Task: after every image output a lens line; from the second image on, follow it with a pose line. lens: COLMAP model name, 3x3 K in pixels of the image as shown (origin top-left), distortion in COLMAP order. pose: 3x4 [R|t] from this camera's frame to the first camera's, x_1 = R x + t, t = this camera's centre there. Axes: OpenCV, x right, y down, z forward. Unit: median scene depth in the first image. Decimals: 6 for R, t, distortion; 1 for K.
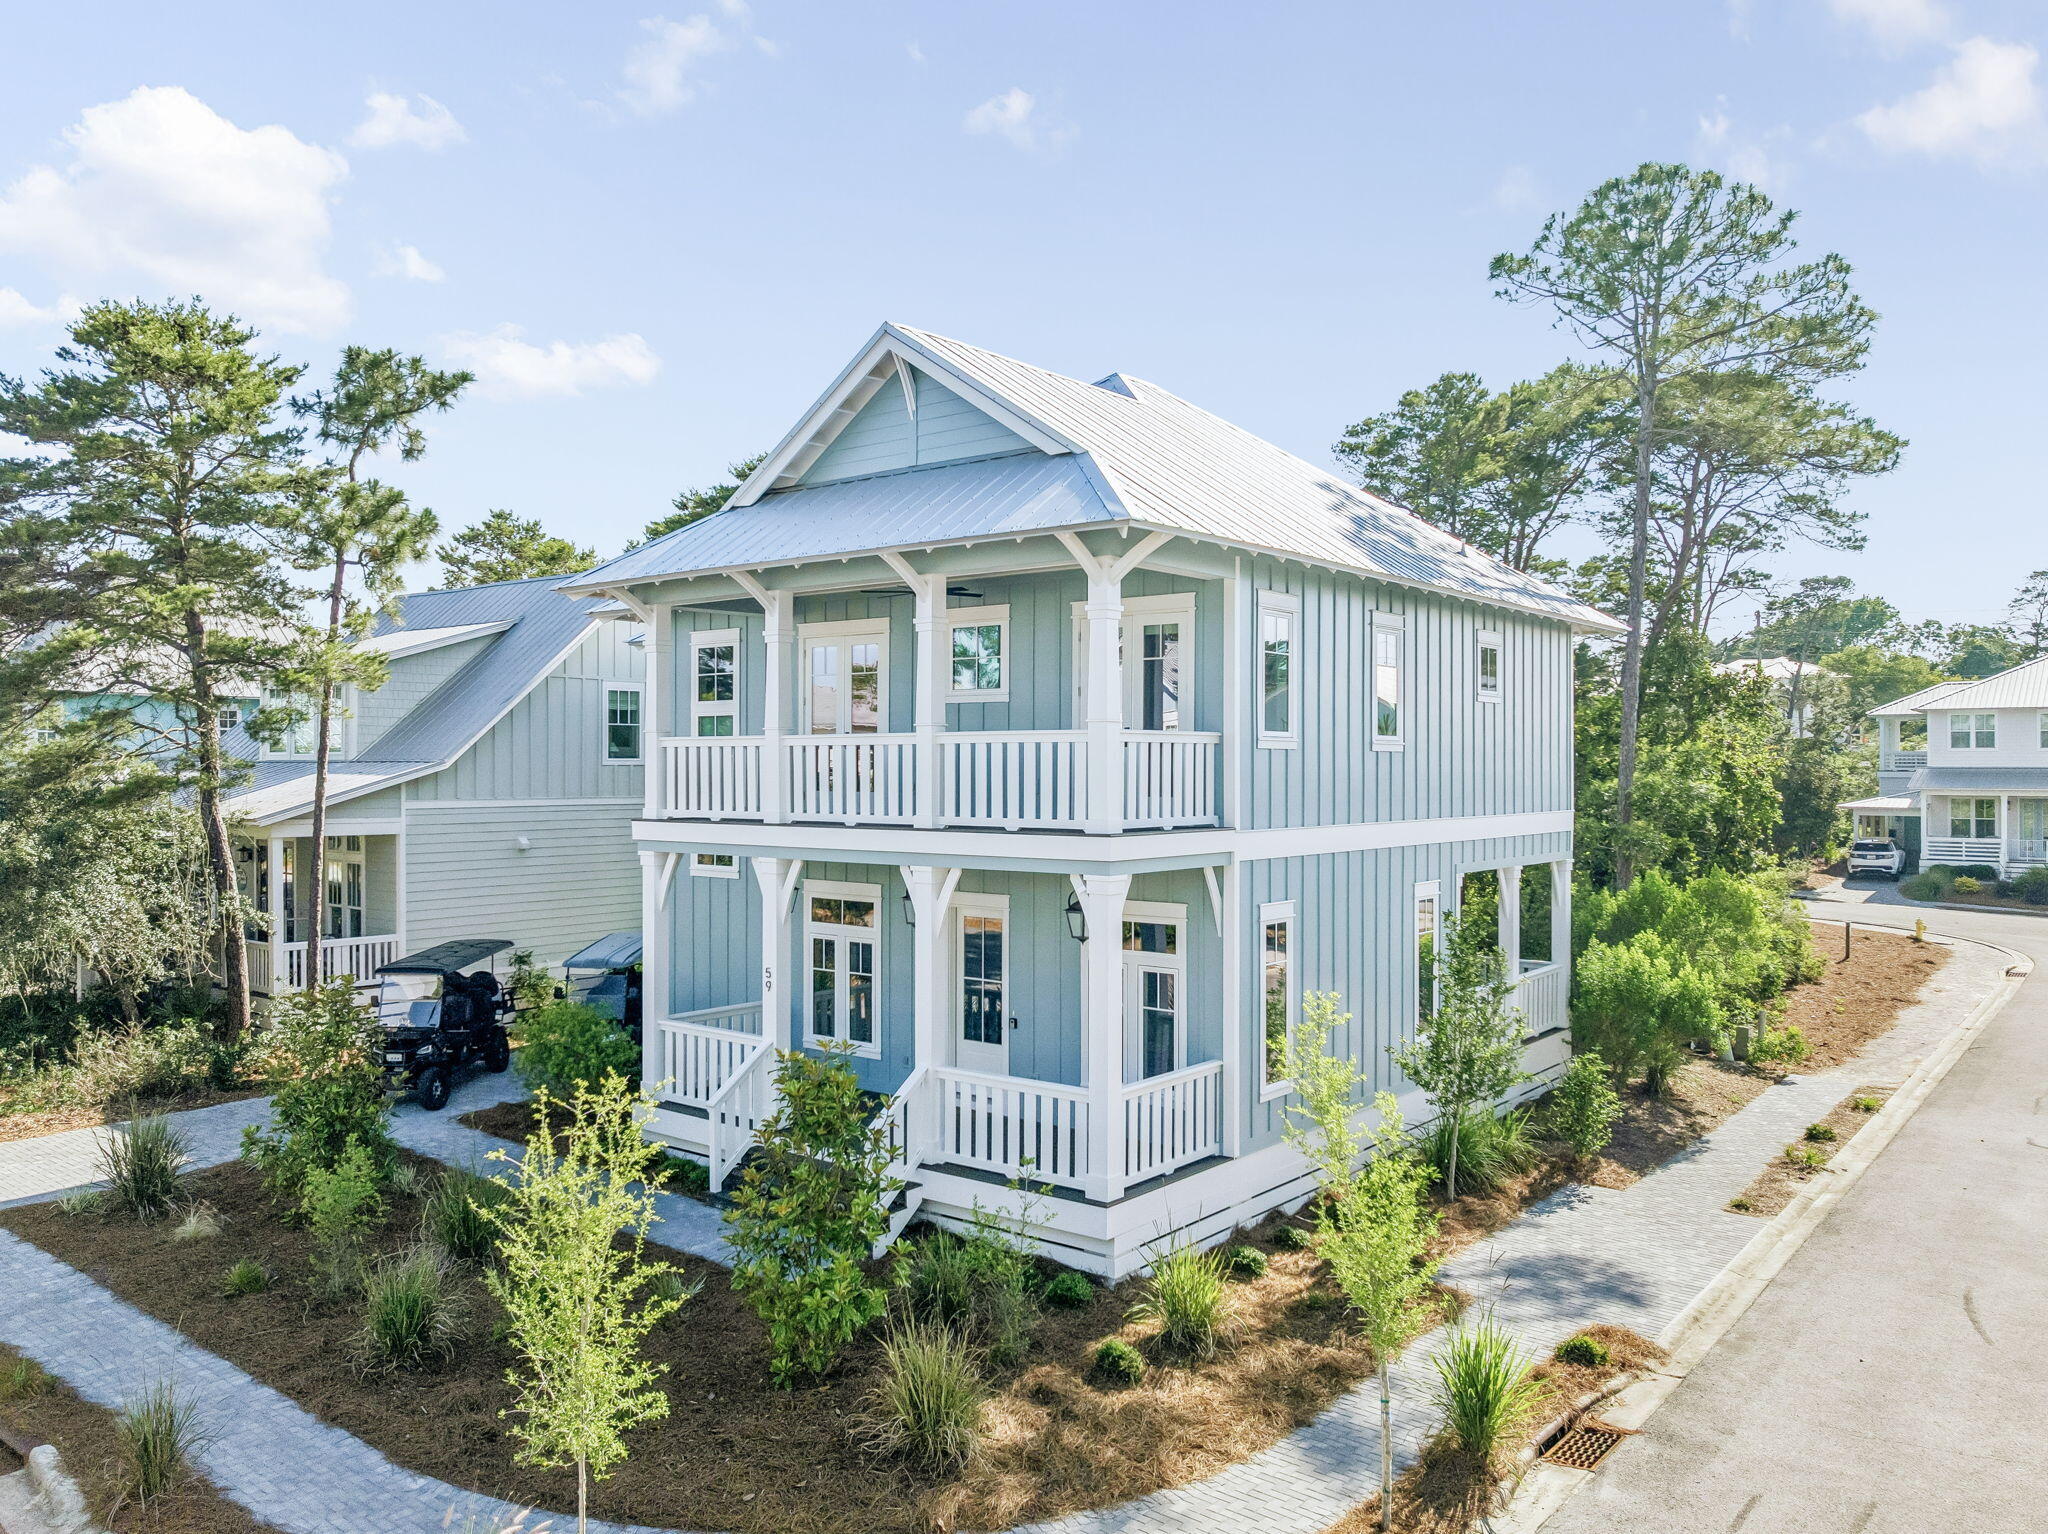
lens RADIAL K [[1538.5, 0, 1024.0], [0, 1538.5, 767.0], [0, 0, 1]] dist [-0.025804, -0.003494]
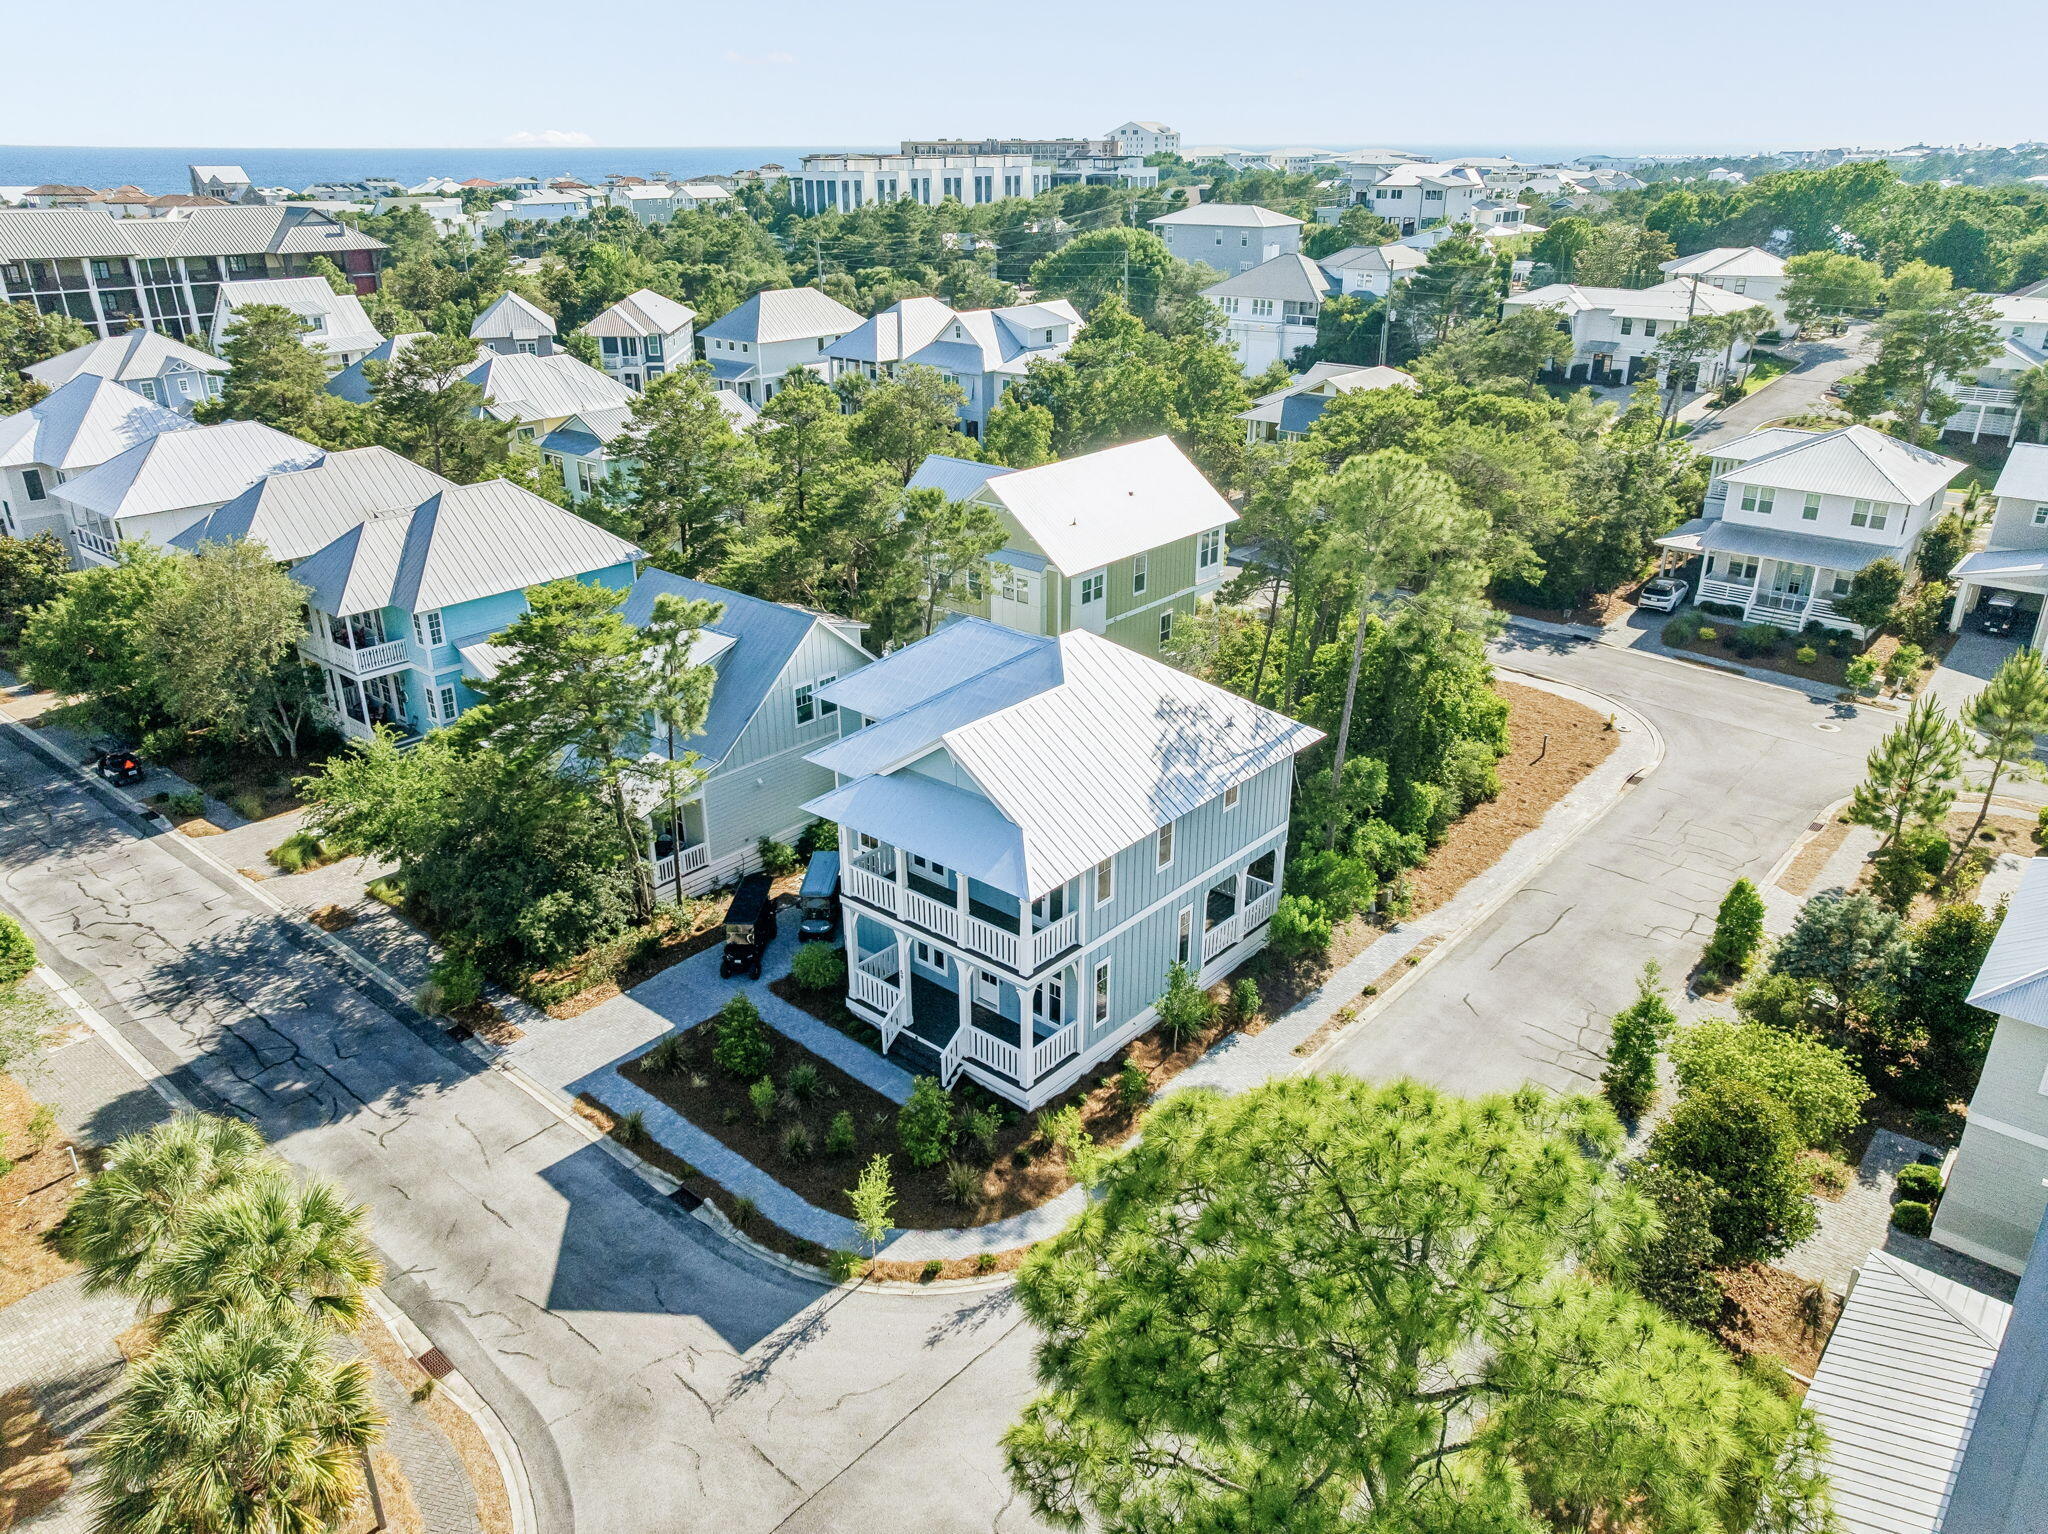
lens RADIAL K [[1428.5, 0, 1024.0], [0, 1428.5, 767.0], [0, 0, 1]] dist [0.005819, -0.006005]
pose [[0.998817, 0.015838, -0.045970, 0.105917], [0.003781, 0.917290, 0.398201, -0.868621], [0.048475, -0.397904, 0.916146, -0.784142]]
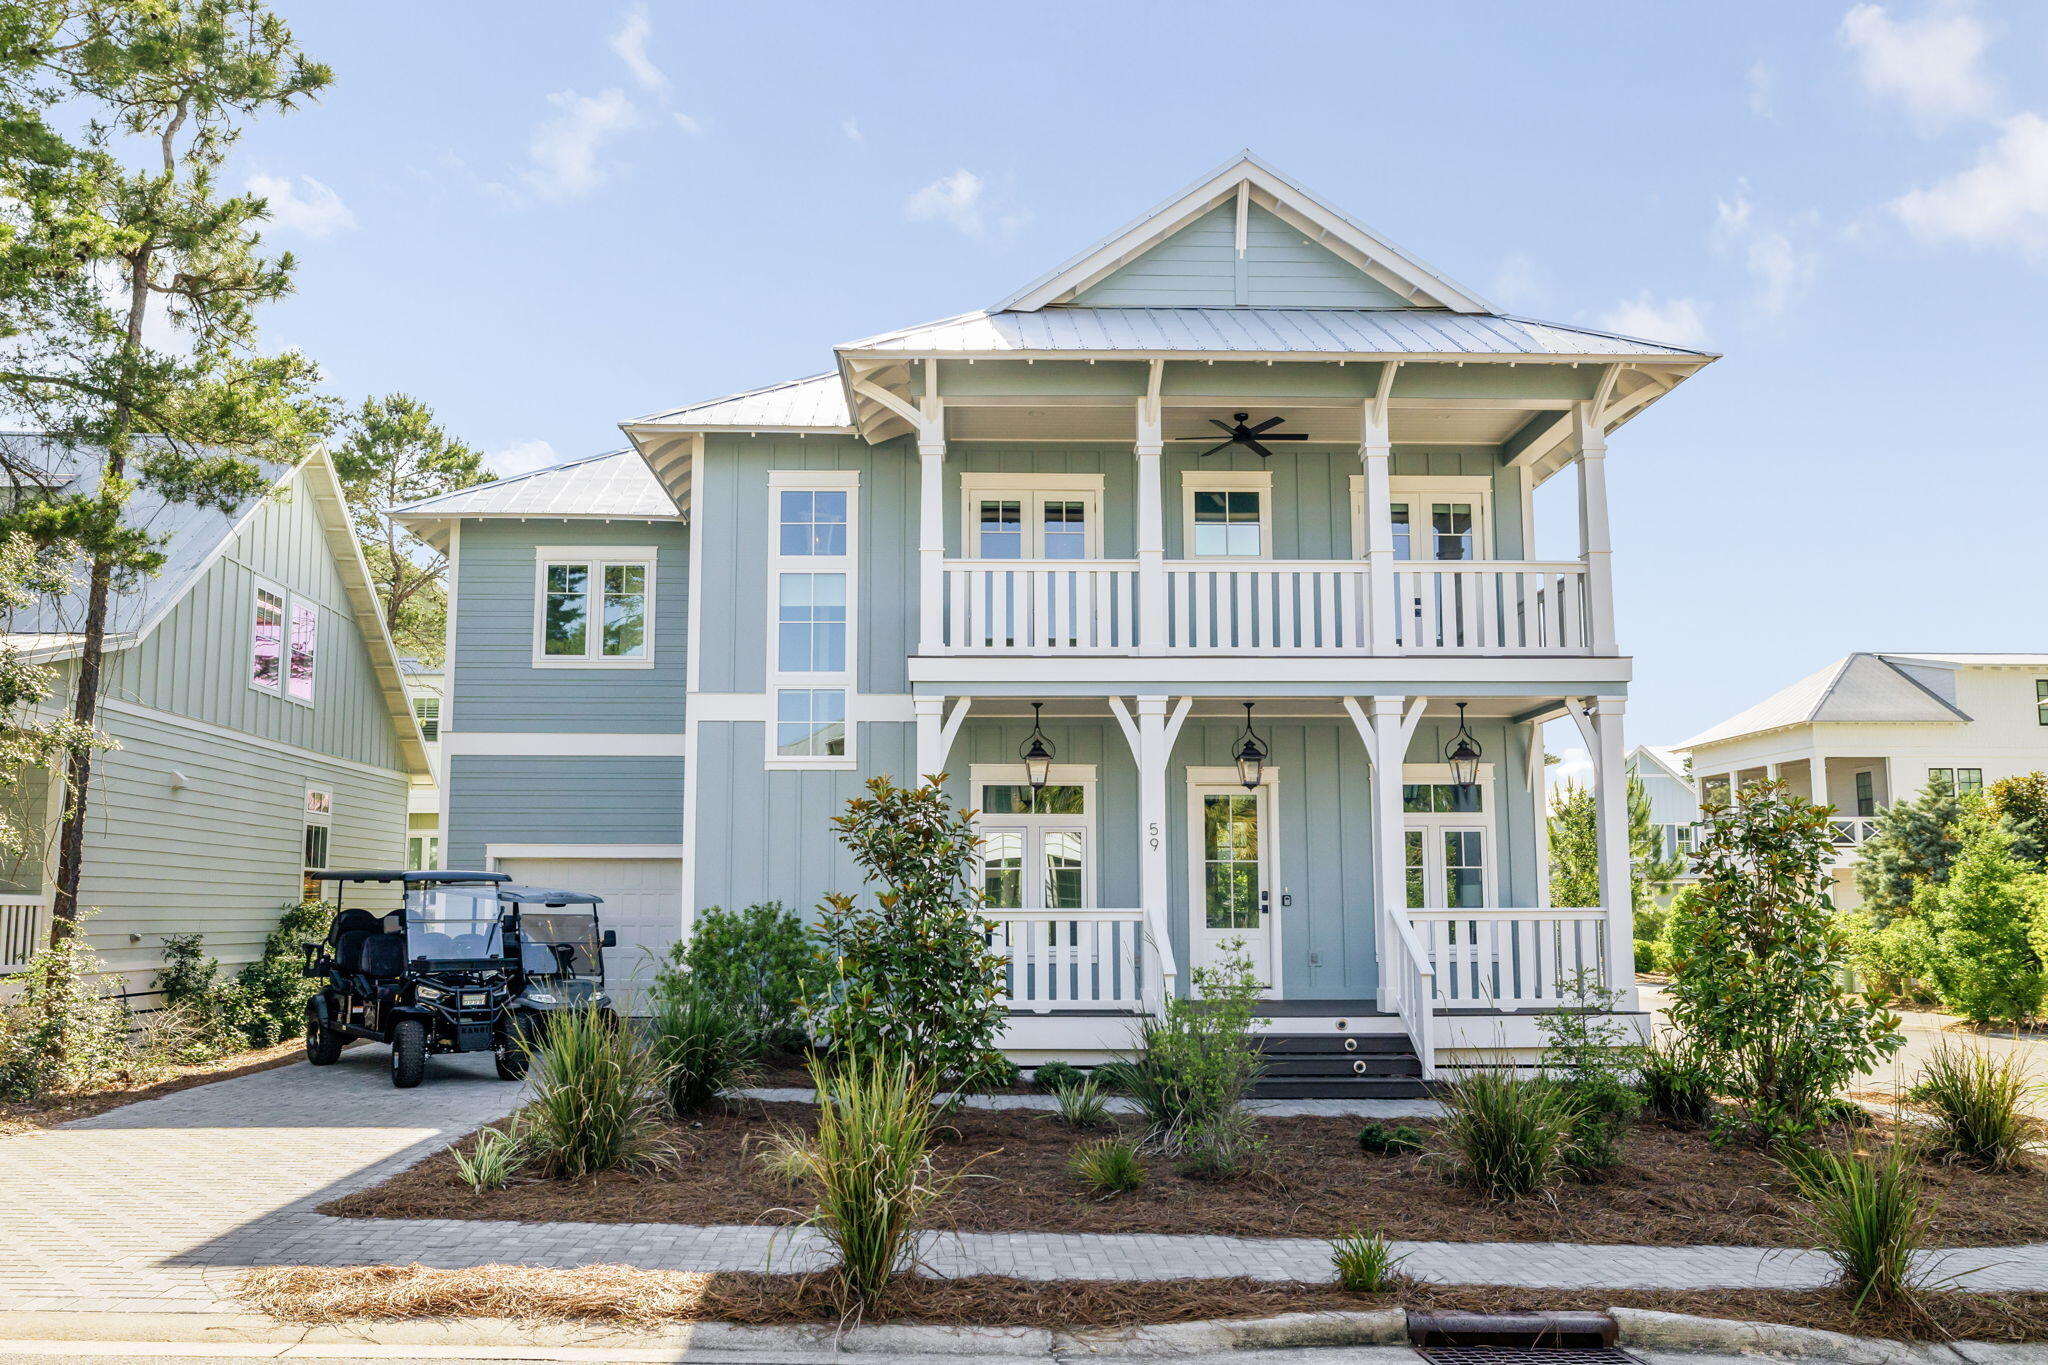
lens RADIAL K [[1483.5, 0, 998.3], [0, 1483.5, 759.6], [0, 0, 1]] dist [-0.015030, 0.050909]
pose [[0.764655, 0.064757, 0.641178, -0.604513], [0.005075, 0.994303, -0.106473, 0.144811], [-0.644420, 0.084669, 0.759970, 0.334896]]
